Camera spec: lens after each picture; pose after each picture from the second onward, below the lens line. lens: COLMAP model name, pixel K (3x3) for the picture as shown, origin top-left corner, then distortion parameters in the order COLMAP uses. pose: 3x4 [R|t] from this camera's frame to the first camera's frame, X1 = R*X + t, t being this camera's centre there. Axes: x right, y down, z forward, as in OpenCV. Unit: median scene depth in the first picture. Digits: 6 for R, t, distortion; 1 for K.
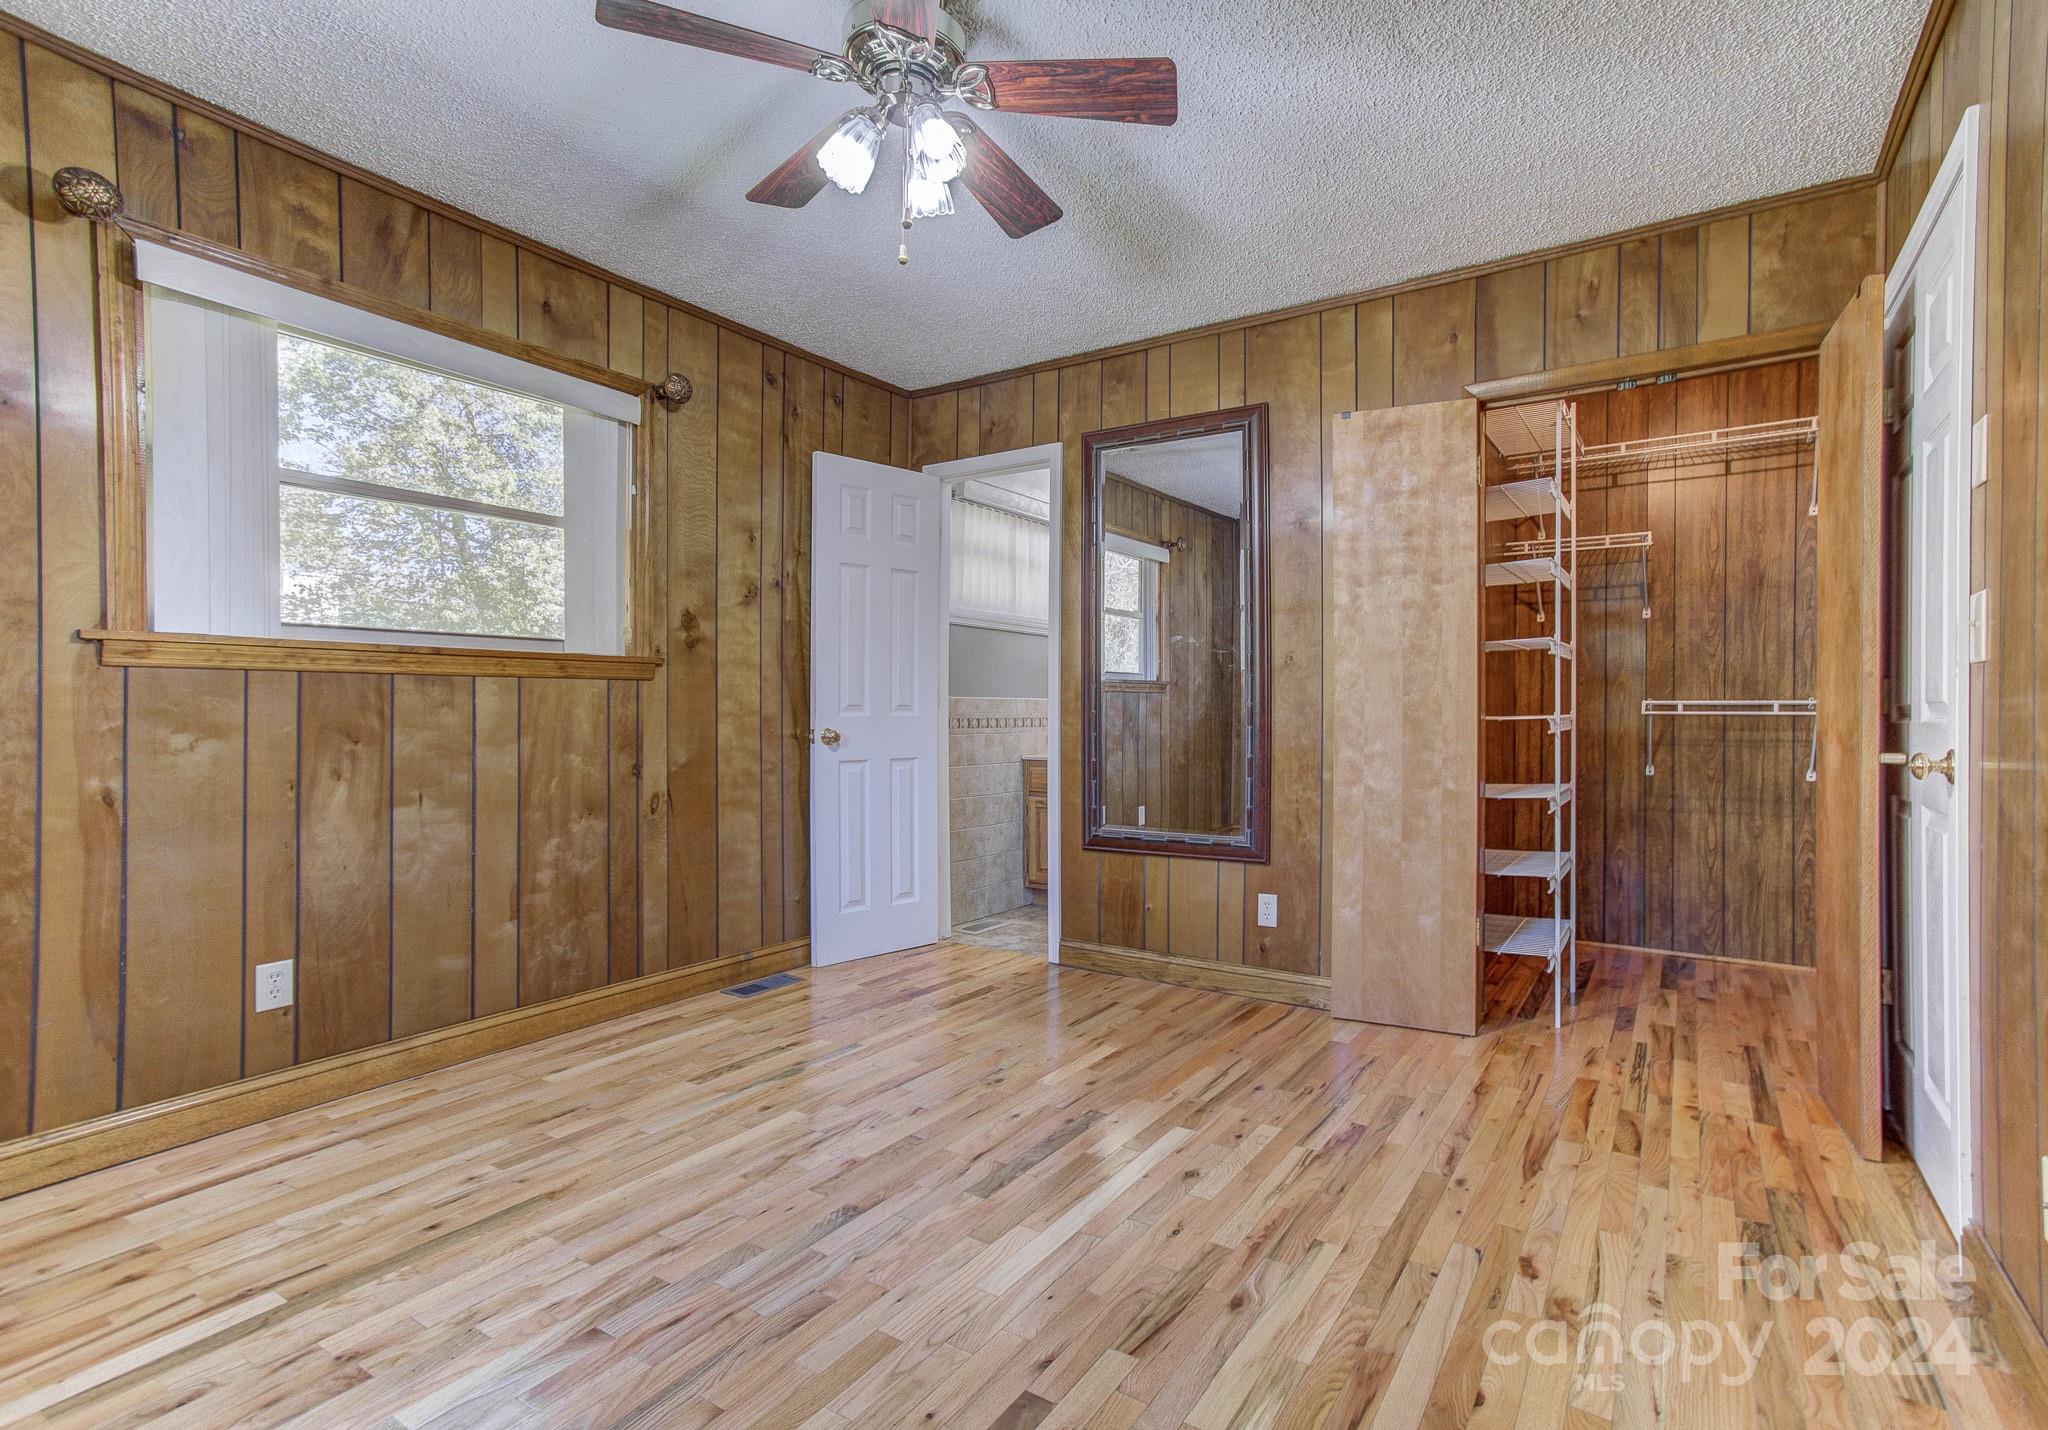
lens RADIAL K [[1048.7, 0, 1027.9], [0, 1048.7, 720.1], [0, 0, 1]] dist [-0.049121, 0.067832]
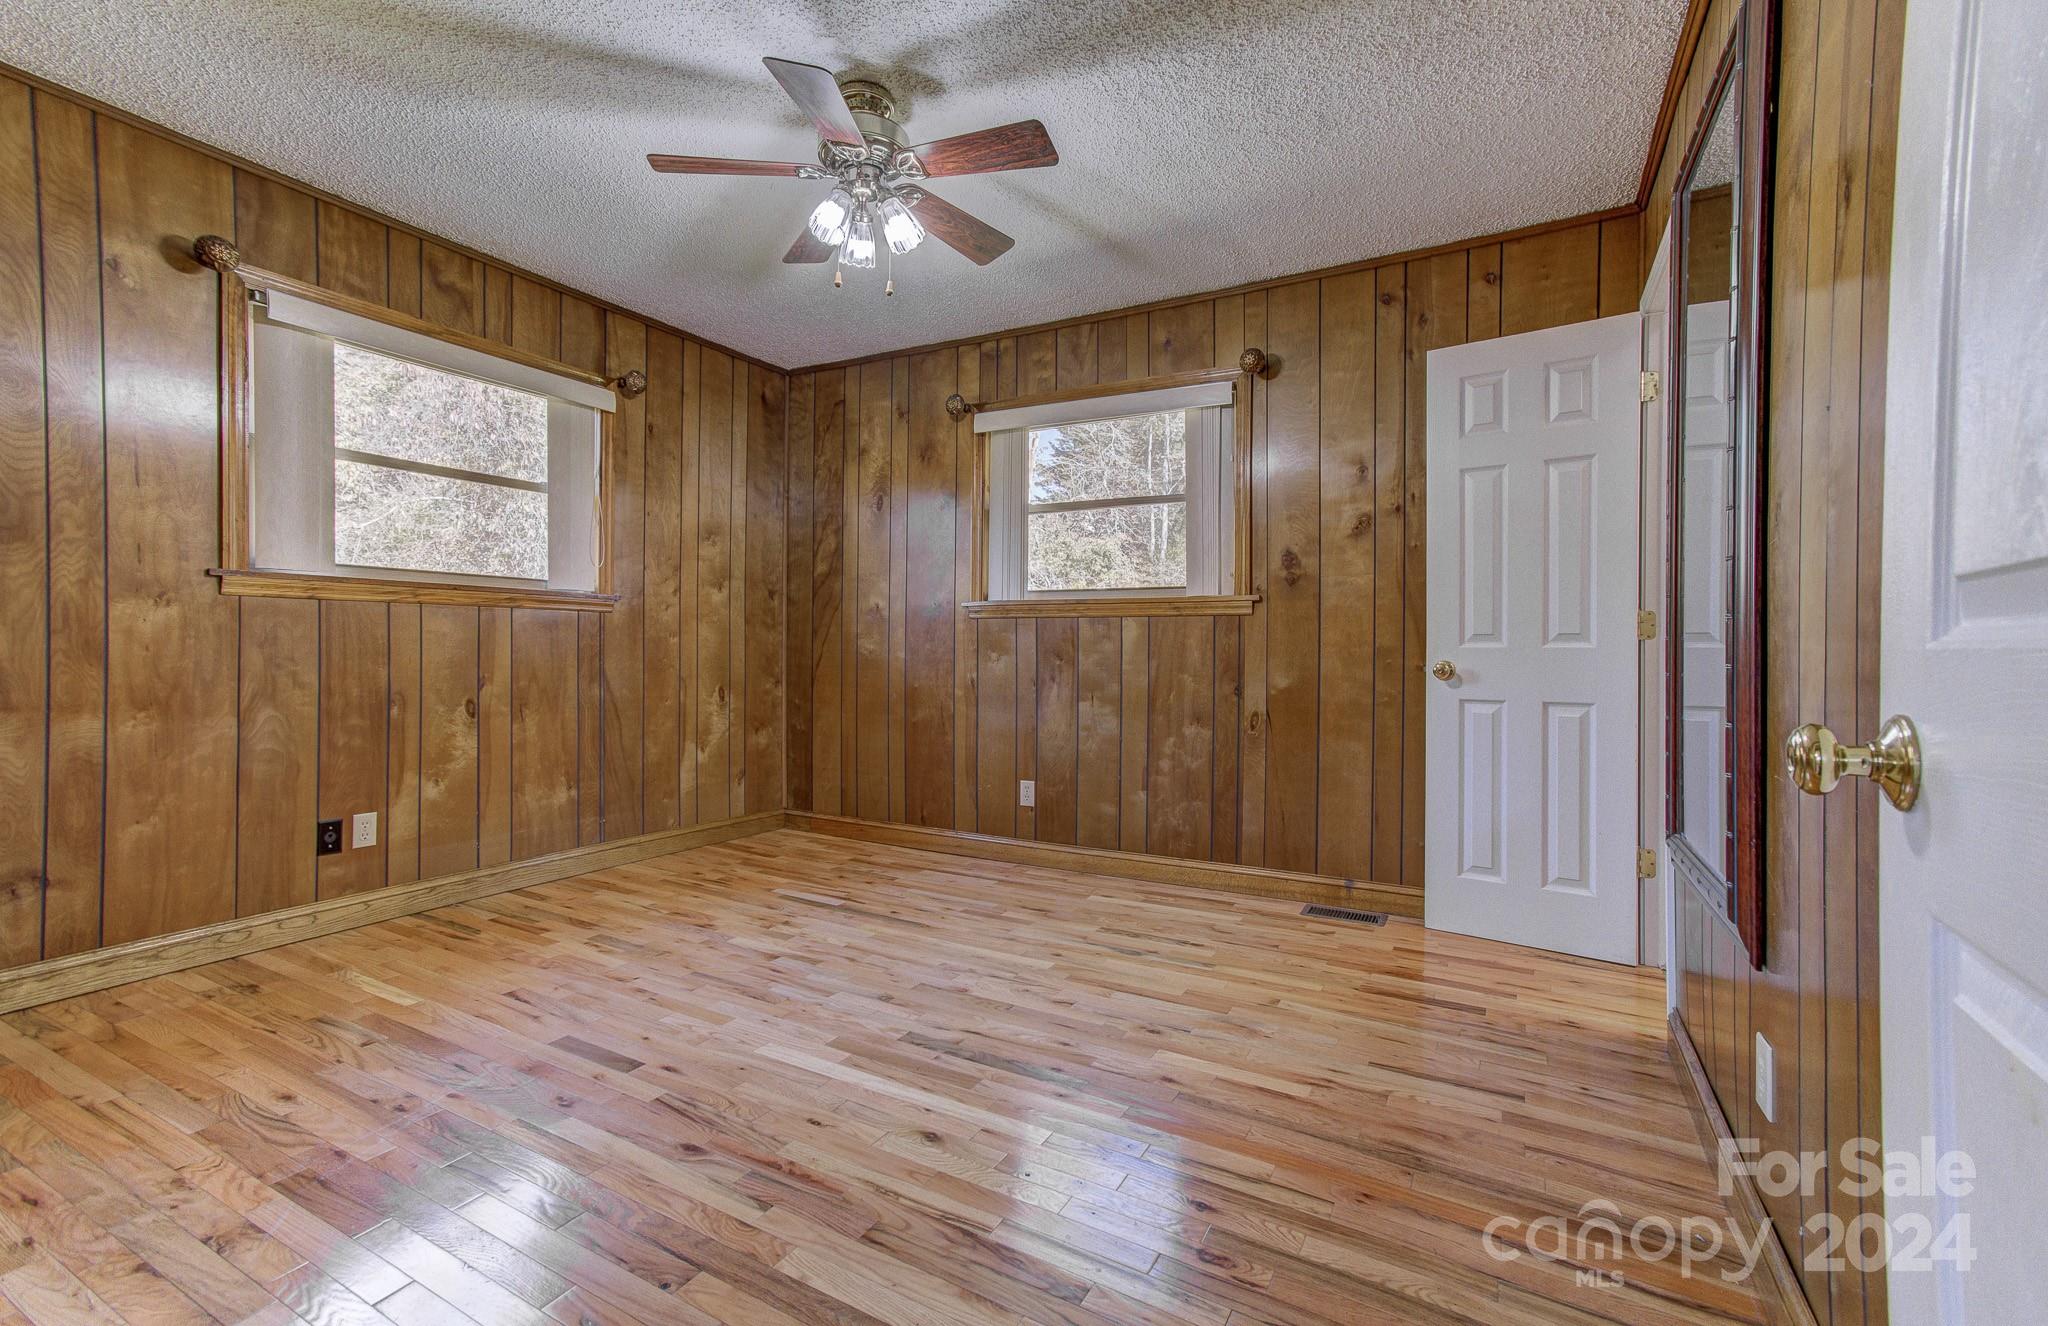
lens RADIAL K [[886.9, 0, 1021.3], [0, 886.9, 669.4], [0, 0, 1]] dist [-0.064888, 0.062273]
pose [[0.038823, 0.018828, -0.999069, 0.692694], [-0.018785, 0.999660, 0.018109, 0.010429], [0.999070, 0.018064, 0.039163, 0.789310]]
